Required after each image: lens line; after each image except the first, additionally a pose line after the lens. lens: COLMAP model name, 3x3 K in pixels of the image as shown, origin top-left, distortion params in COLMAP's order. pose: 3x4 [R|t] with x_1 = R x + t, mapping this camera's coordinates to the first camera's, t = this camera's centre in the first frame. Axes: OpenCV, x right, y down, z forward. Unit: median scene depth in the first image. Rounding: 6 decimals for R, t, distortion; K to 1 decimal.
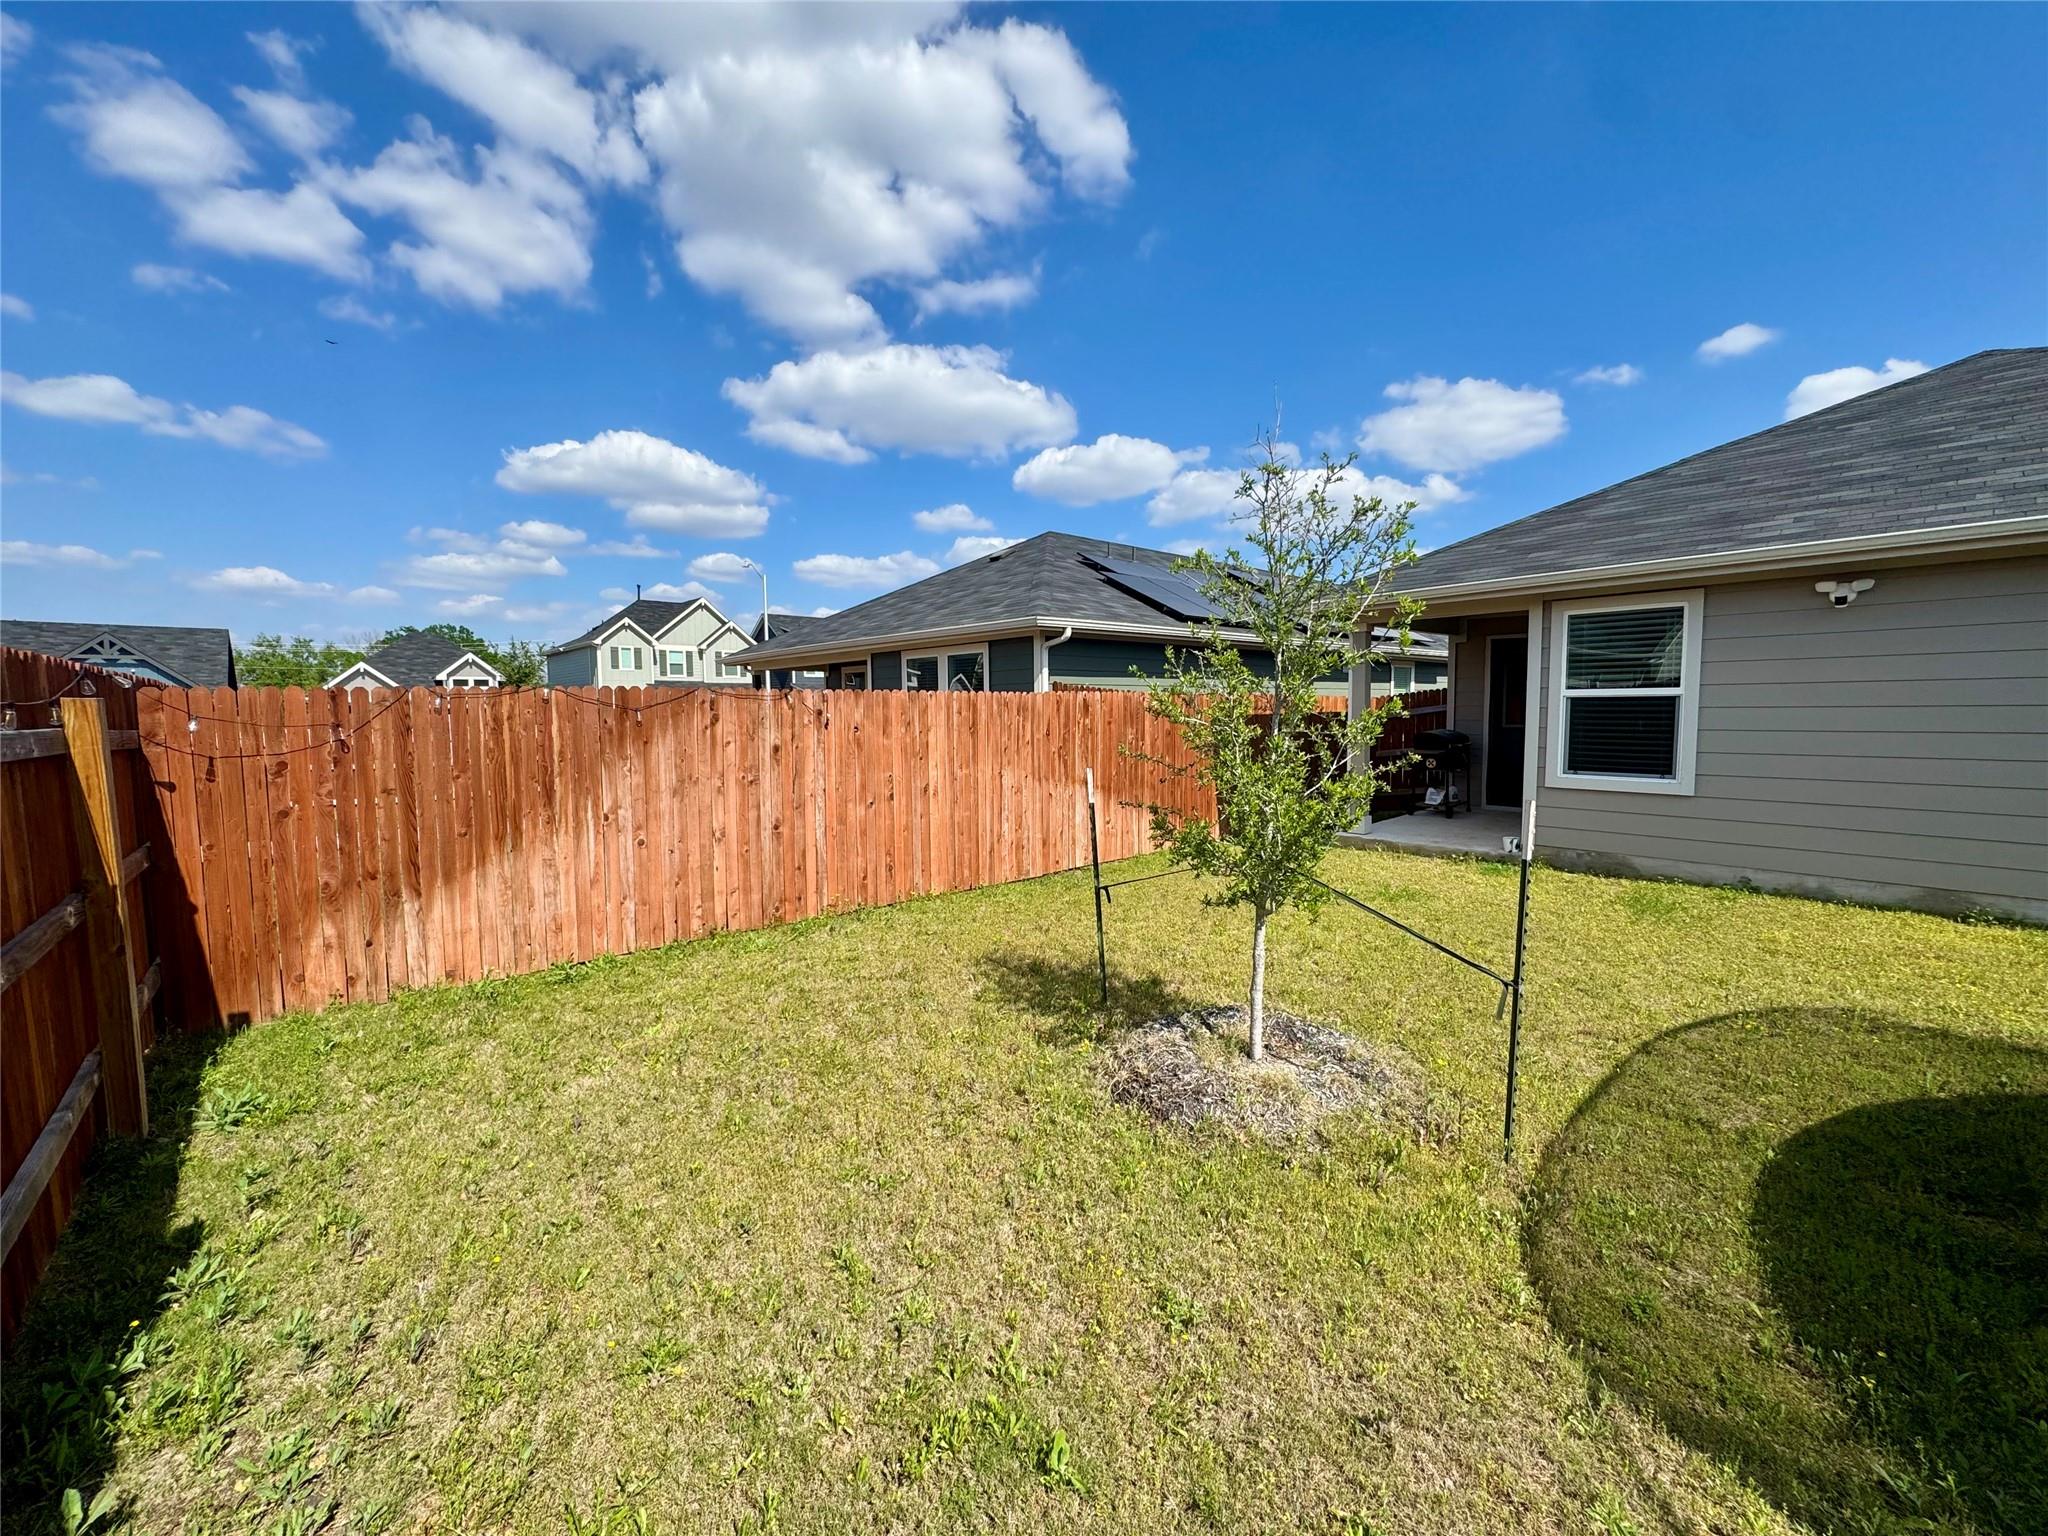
lens RADIAL K [[816.0, 0, 1026.1], [0, 816.0, 766.6], [0, 0, 1]] dist [-0.004477, 0.000551]
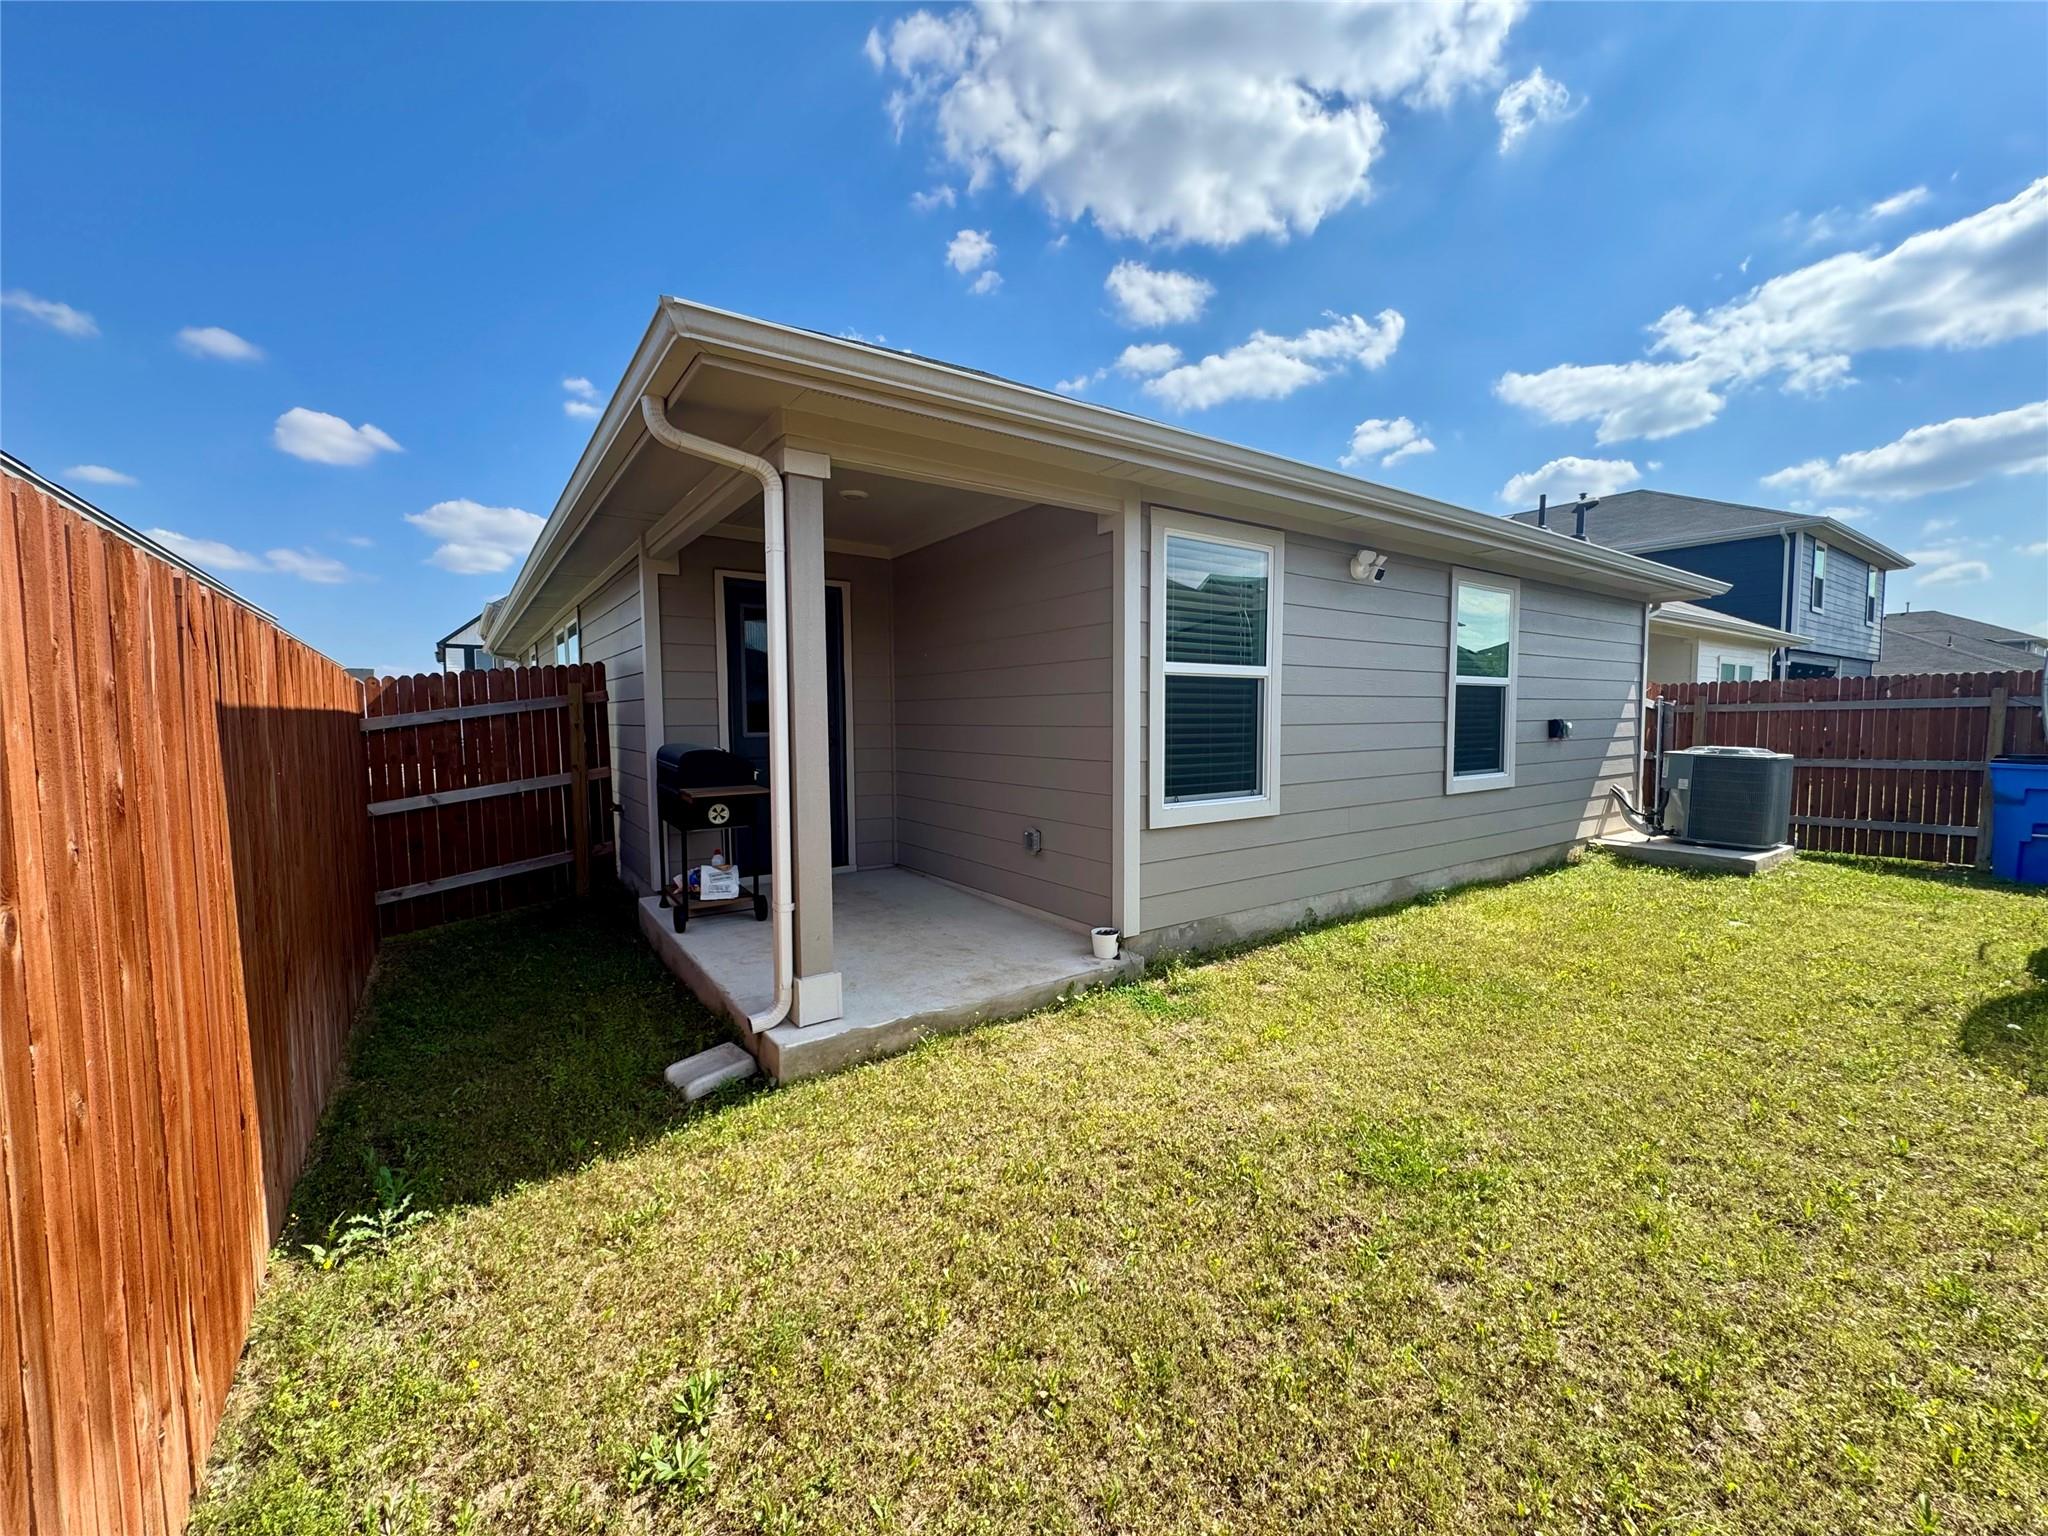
lens RADIAL K [[816.0, 0, 1026.1], [0, 816.0, 766.6], [0, 0, 1]] dist [-0.004477, 0.000551]
pose [[0.111139, -0.053269, 0.992376, 0.063859], [0.077534, 0.995984, 0.044780, -0.056524], [-0.990776, 0.071966, 0.114823, 1.106709]]
